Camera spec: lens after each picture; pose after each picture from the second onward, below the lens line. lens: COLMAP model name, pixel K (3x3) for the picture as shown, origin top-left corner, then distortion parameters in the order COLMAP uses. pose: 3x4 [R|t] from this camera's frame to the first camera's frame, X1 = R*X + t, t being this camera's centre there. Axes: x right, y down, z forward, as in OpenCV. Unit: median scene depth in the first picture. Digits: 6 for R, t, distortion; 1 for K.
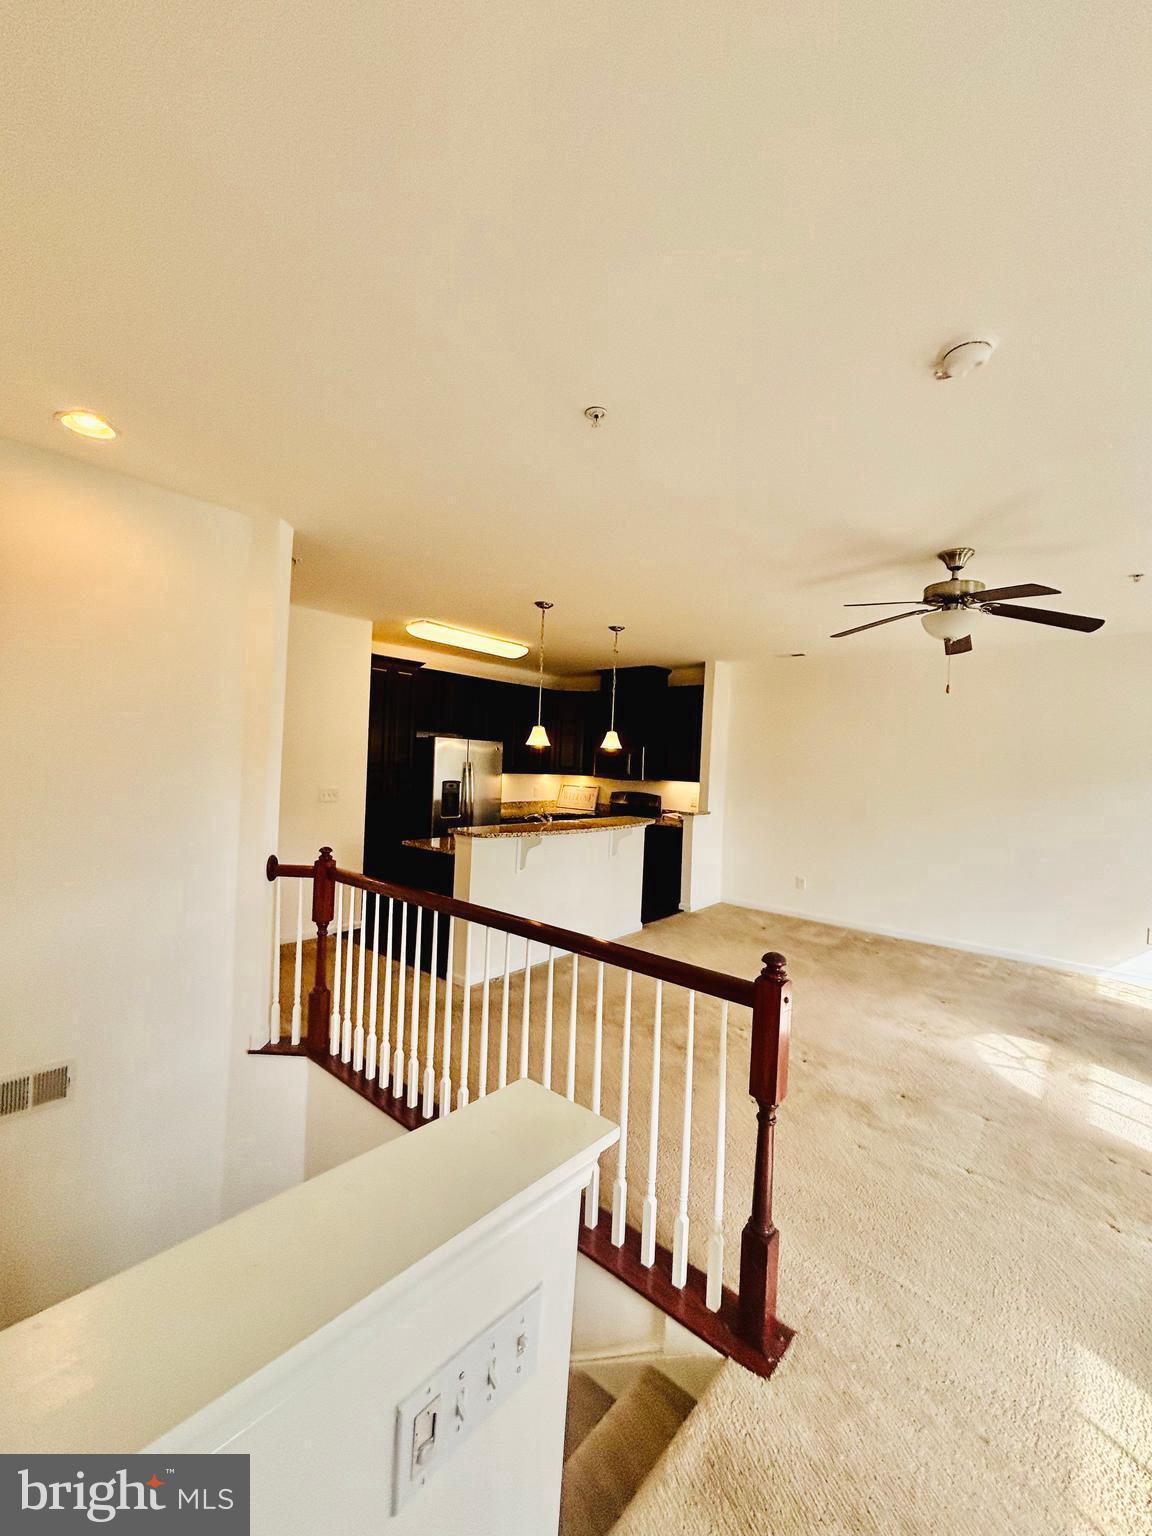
lens RADIAL K [[623.0, 0, 575.5], [0, 623.0, 765.1], [0, 0, 1]] dist [0.001597, 0.000415]
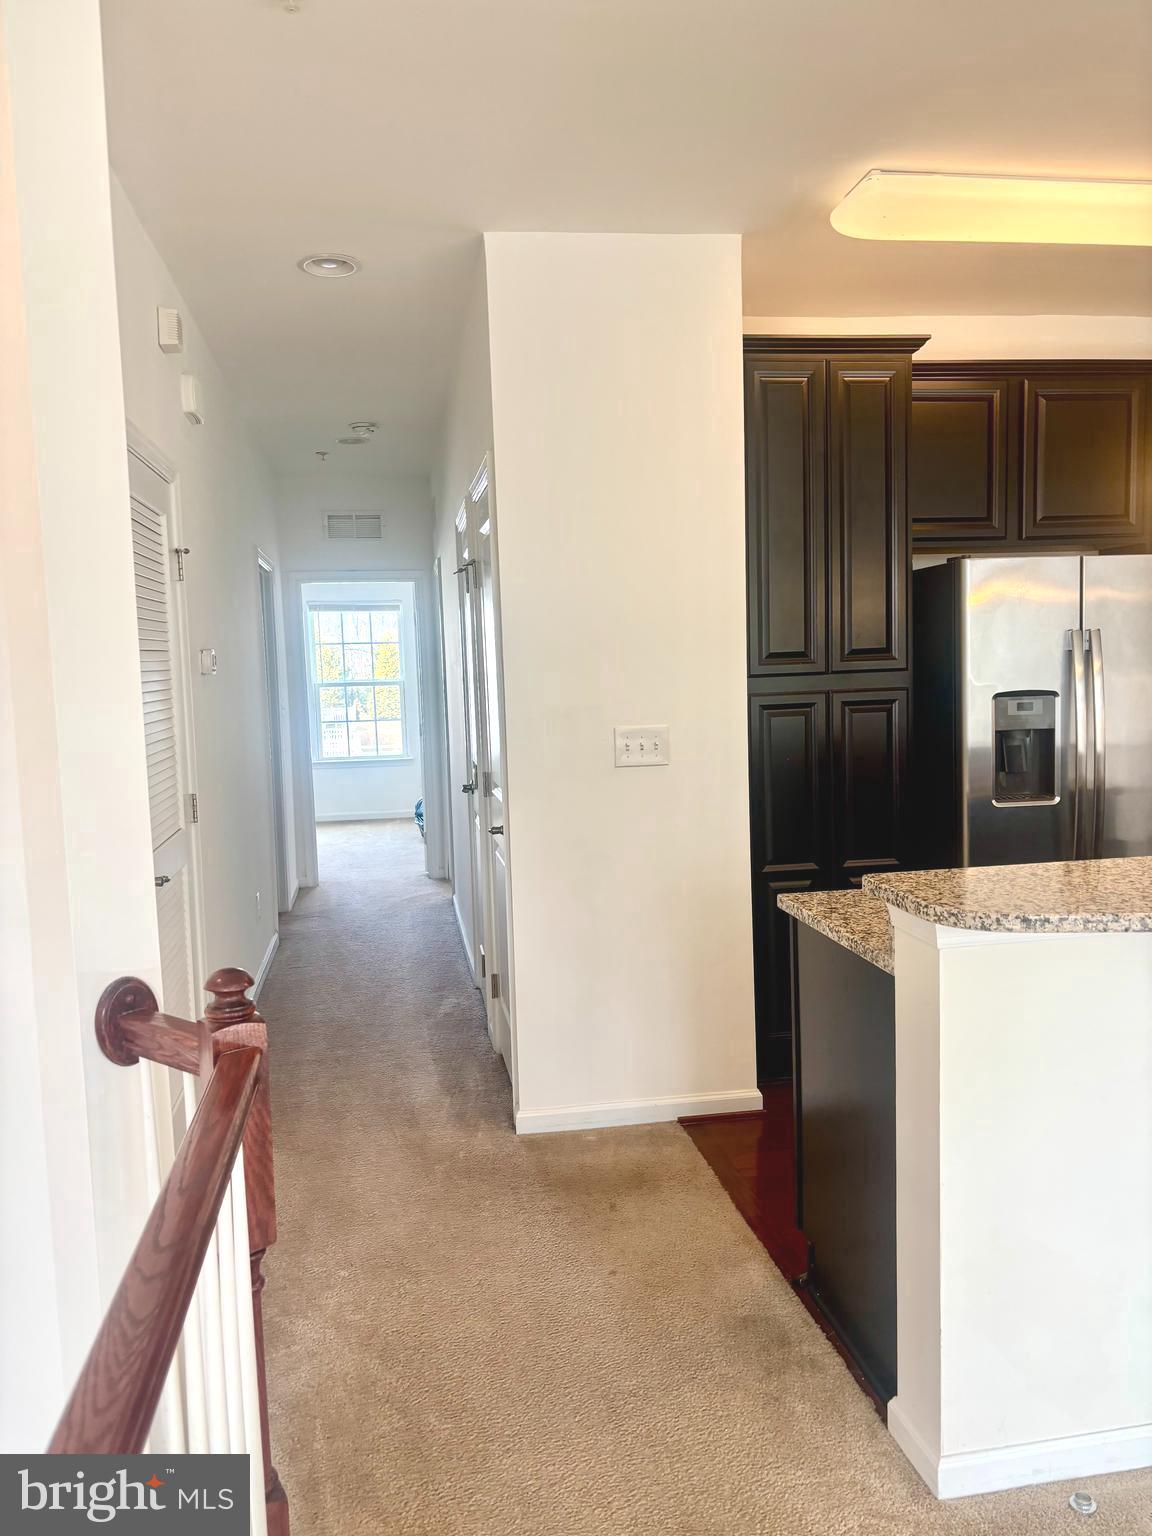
lens RADIAL K [[1118.3, 0, 576.0], [0, 1118.3, 768.0], [0, 0, 1]] dist [0.002334, 0.000924]
pose [[0.759210, -0.006933, -0.650808, 0.004638], [0.060123, 0.996415, 0.059522, 0.016652], [0.648062, -0.084319, 0.756905, 0.393647]]
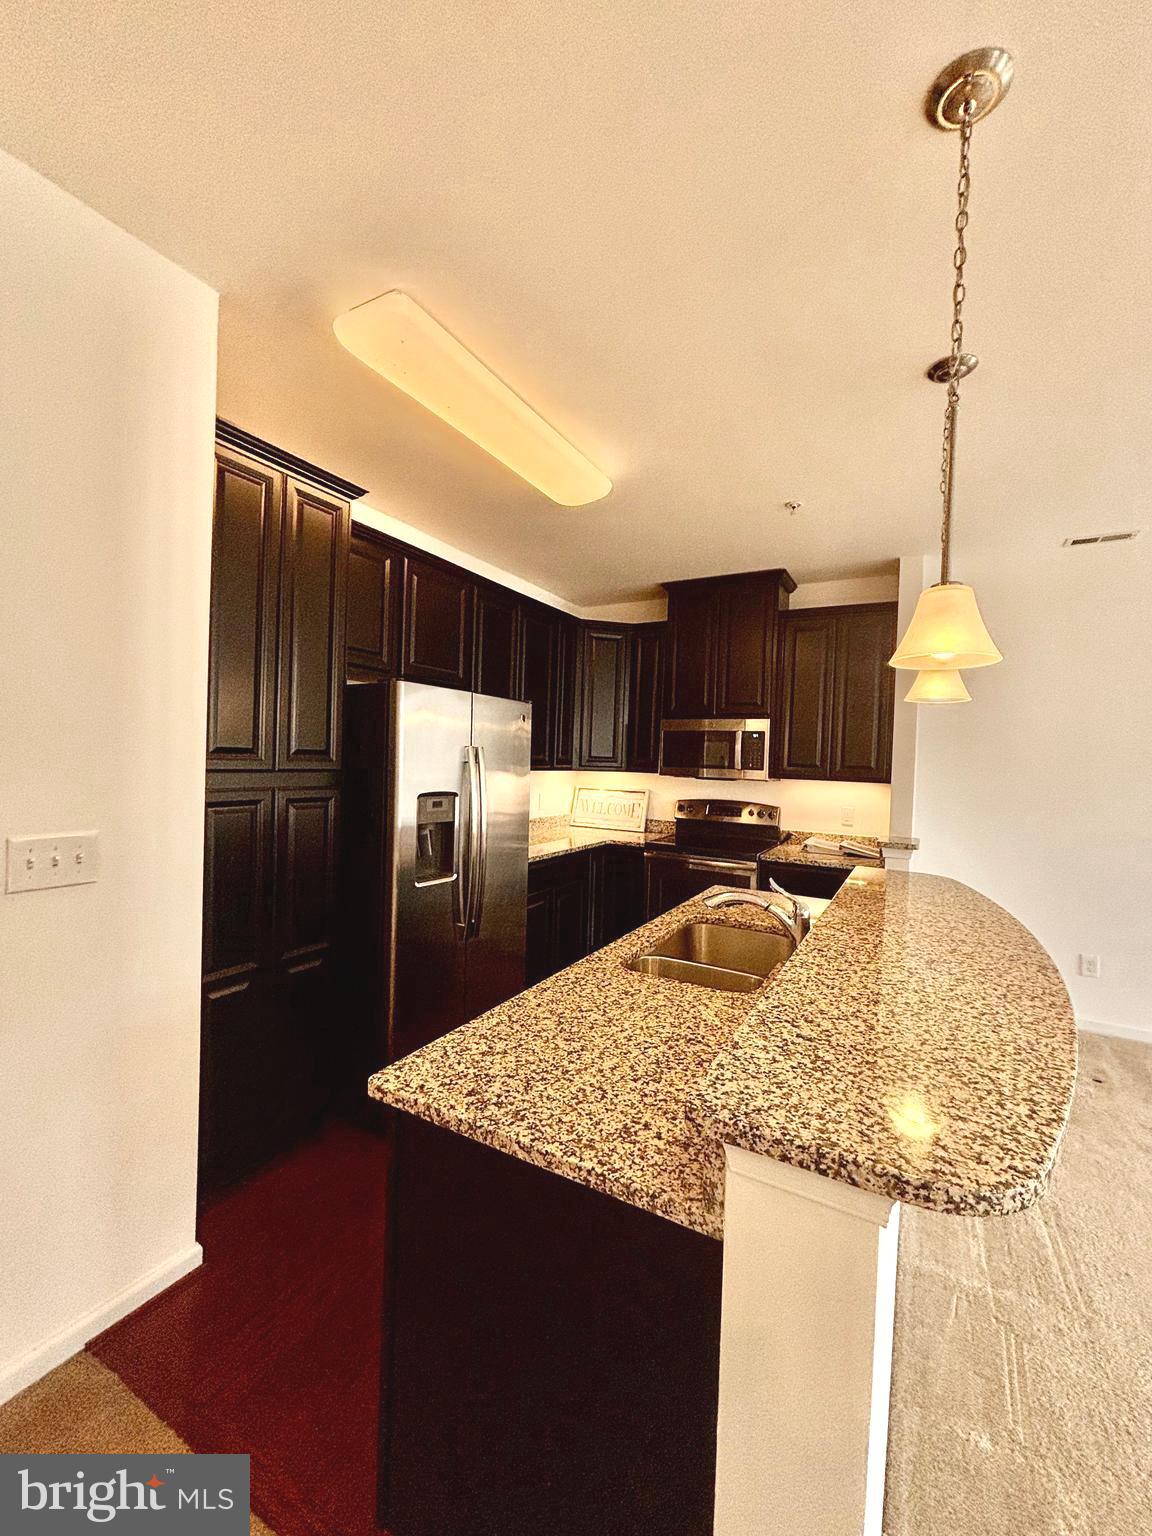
lens RADIAL K [[623.0, 0, 575.5], [0, 623.0, 765.1], [0, 0, 1]] dist [0.001597, 0.000415]
pose [[0.982899, -0.010597, 0.183842, -0.182716], [0.008758, 0.999903, 0.010812, 0.003996], [-0.183939, -0.009017, 0.982896, 0.570843]]
